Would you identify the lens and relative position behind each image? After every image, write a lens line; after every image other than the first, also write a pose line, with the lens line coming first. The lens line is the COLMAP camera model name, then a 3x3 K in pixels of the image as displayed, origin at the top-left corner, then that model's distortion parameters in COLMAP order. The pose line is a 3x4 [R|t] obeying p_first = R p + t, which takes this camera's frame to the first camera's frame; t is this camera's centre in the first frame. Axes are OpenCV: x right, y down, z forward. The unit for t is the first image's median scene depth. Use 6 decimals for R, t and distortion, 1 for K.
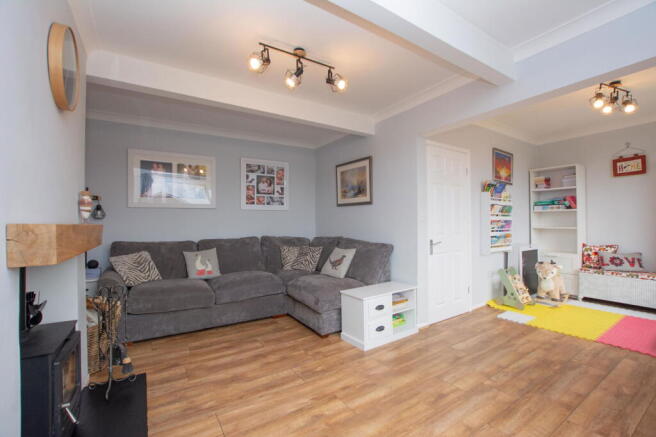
lens RADIAL K [[301.4, 0, 330.3], [0, 301.4, 221.4], [0, 0, 1]] dist [-0.002348, -0.000198]
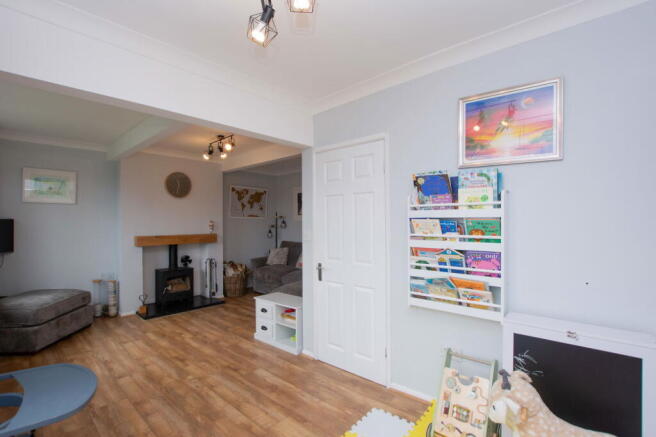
lens RADIAL K [[290.6, 0, 329.0], [0, 290.6, 221.5], [0, 0, 1]] dist [-0.027120, -0.000026]
pose [[0.248405, 0.004437, -0.968646, 0.947230], [0.010042, 0.999924, 0.007156, -0.052605], [0.968604, -0.011505, 0.248342, 0.681451]]
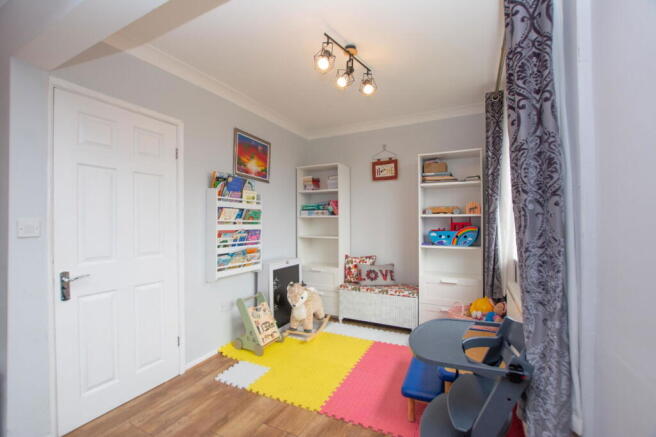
lens RADIAL K [[290.6, 0, 329.0], [0, 290.6, 221.5], [0, 0, 1]] dist [-0.027120, -0.000026]
pose [[0.880315, 0.006502, 0.474344, 0.418219], [-0.006416, 0.999978, -0.001799, -0.023364], [-0.474346, -0.001459, 0.880338, 0.294382]]
